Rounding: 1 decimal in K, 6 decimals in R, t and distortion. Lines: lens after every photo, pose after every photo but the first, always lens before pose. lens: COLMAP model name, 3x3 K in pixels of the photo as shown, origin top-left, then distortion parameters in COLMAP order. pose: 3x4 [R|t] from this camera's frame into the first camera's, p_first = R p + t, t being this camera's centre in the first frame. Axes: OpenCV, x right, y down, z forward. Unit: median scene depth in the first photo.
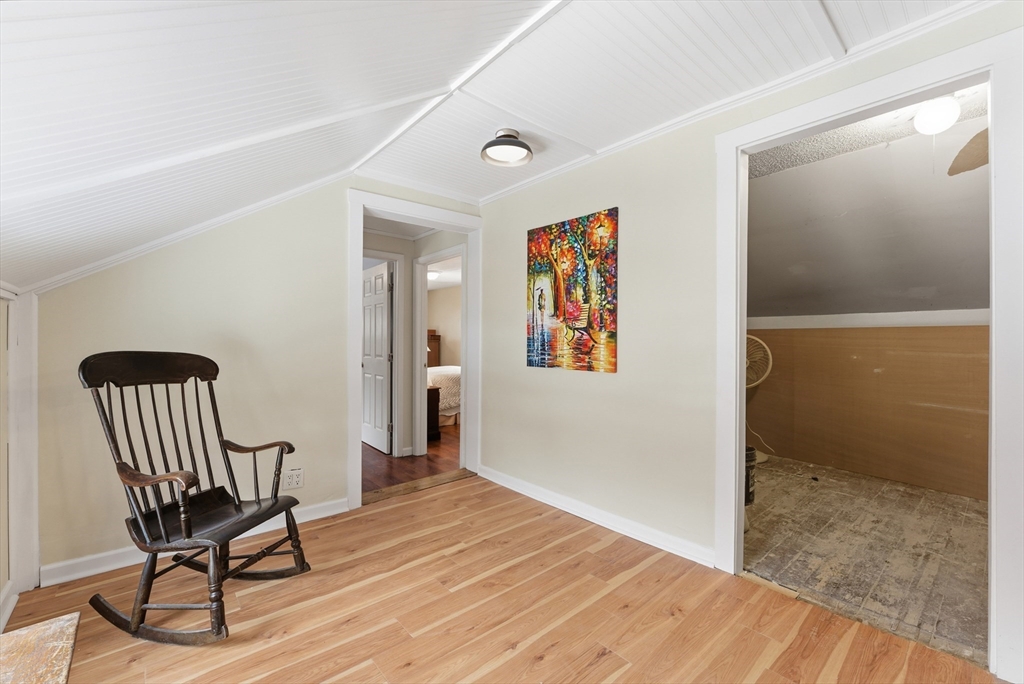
lens RADIAL K [[415.3, 0, 519.0], [0, 415.3, 335.6], [0, 0, 1]] dist [-0.007567, 0.001149]
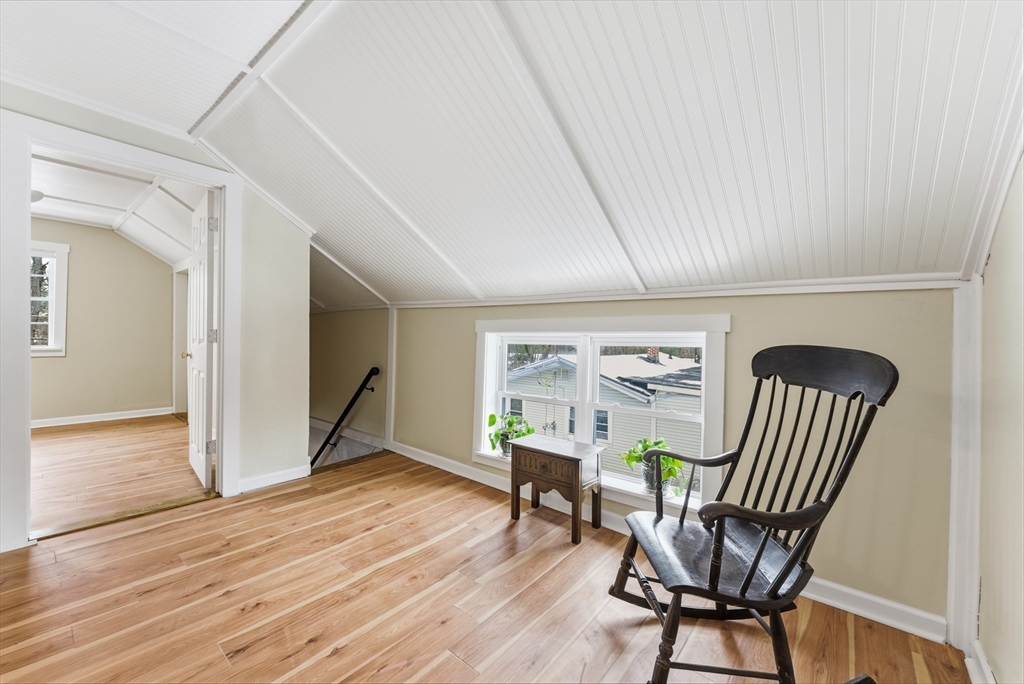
lens RADIAL K [[408.8, 0, 510.1], [0, 408.8, 341.4], [0, 0, 1]] dist [-0.003814, -0.000289]
pose [[-0.989665, -0.021546, -0.141769, -0.206471], [-0.021264, 0.999768, -0.003506, 0.041195], [0.141811, -0.000456, -0.989894, 1.576613]]
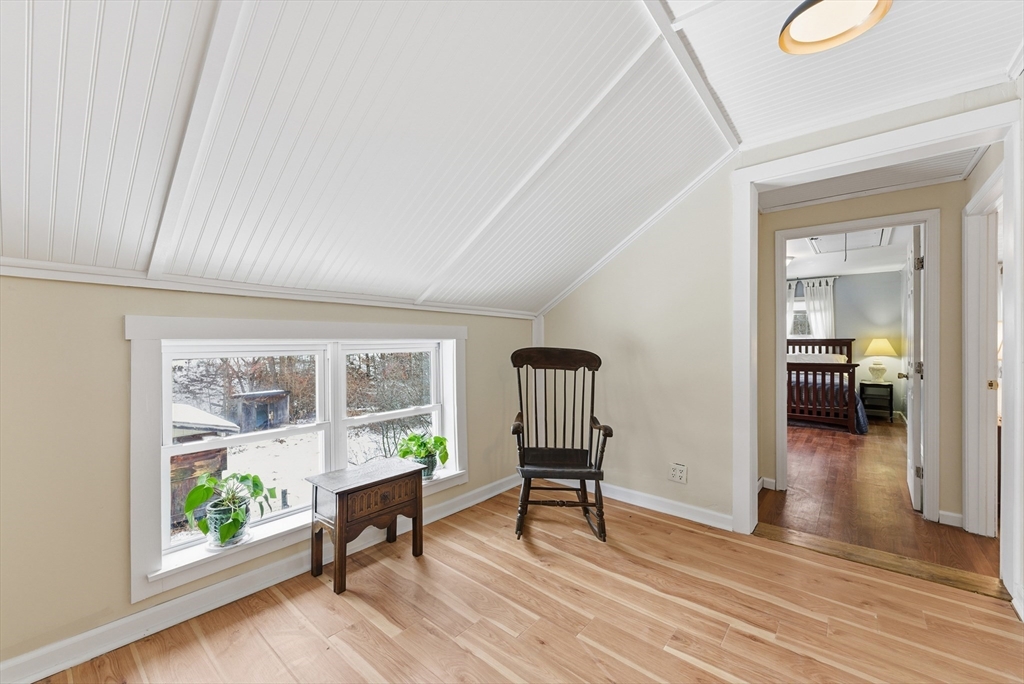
lens RADIAL K [[415.3, 0, 512.0], [0, 415.3, 338.3], [0, 0, 1]] dist [-0.007567, 0.001149]
pose [[0.146744, -0.011326, -0.989110, 0.591578], [0.008272, 0.999914, -0.010223, 0.015622], [0.989140, -0.006681, 0.146825, 0.581535]]
